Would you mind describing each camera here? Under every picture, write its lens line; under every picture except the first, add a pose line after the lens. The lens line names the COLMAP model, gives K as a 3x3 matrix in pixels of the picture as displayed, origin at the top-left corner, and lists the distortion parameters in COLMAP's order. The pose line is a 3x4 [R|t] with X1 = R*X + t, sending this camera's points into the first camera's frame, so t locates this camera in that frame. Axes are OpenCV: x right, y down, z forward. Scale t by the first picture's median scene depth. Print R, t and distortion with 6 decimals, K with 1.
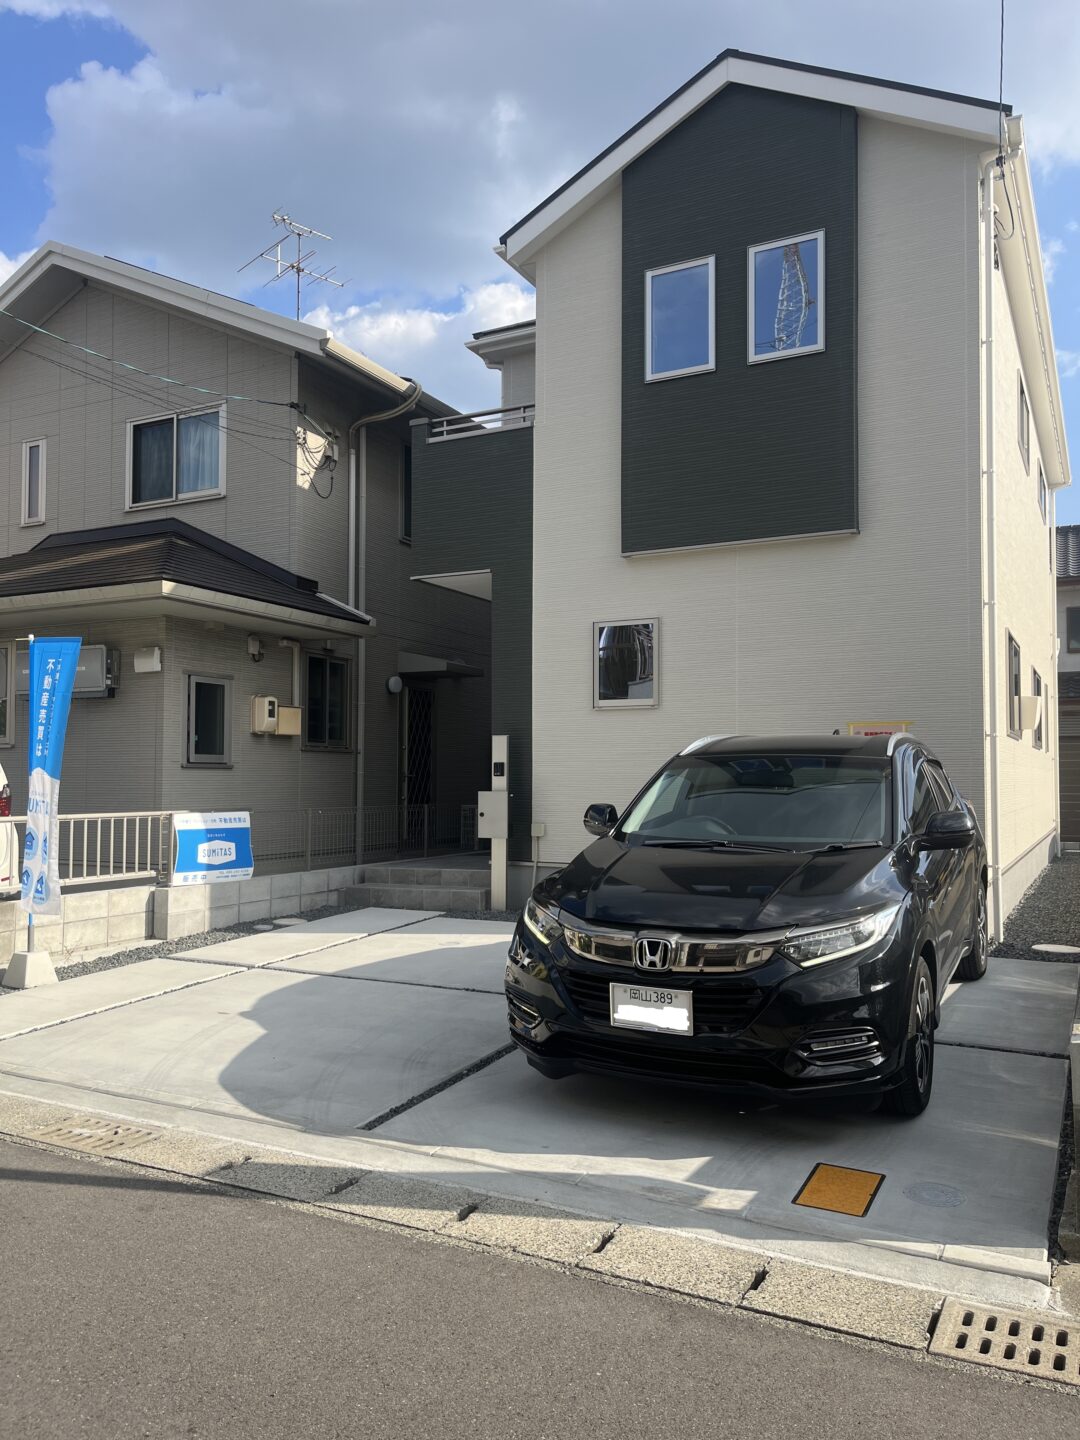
lens RADIAL K [[1090.3, 0, 542.0], [0, 1090.3, 733.8], [0, 0, 1]] dist [0.046595, -0.060169]
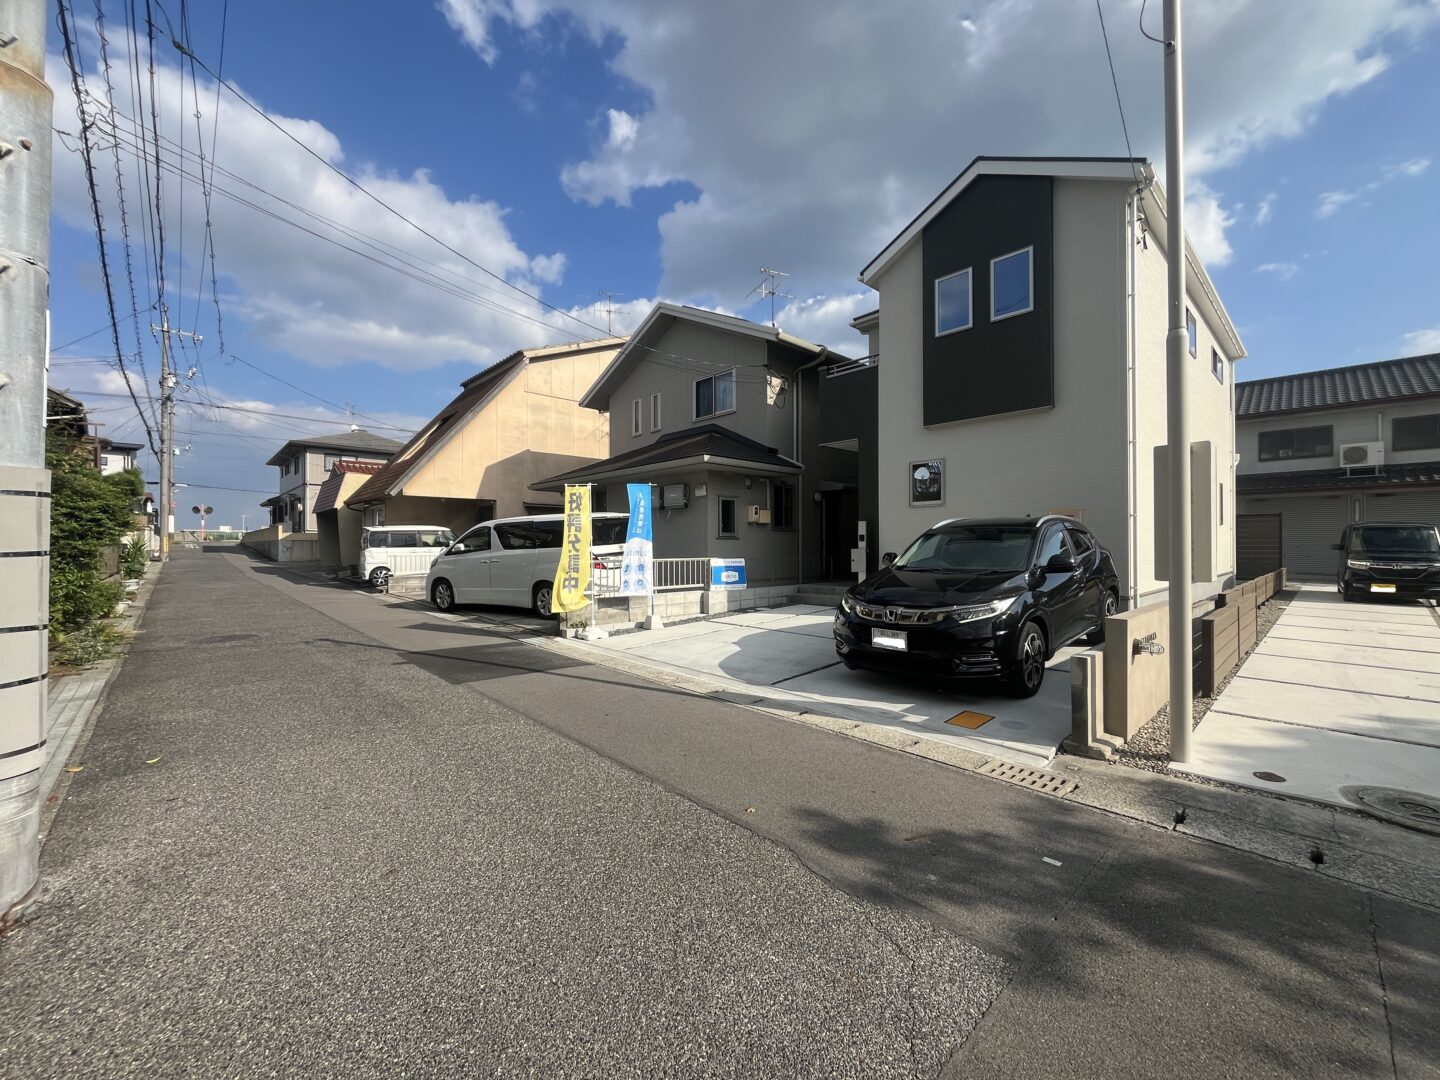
lens RADIAL K [[578.9, 0, 725.1], [0, 578.9, 543.2], [0, 0, 1]] dist [-0.000386, -0.000855]
pose [[0.945712, -0.008550, -0.324895, 0.071497], [0.020559, 0.999226, 0.033548, 0.001214], [0.324356, -0.038407, 0.945155, -0.103735]]
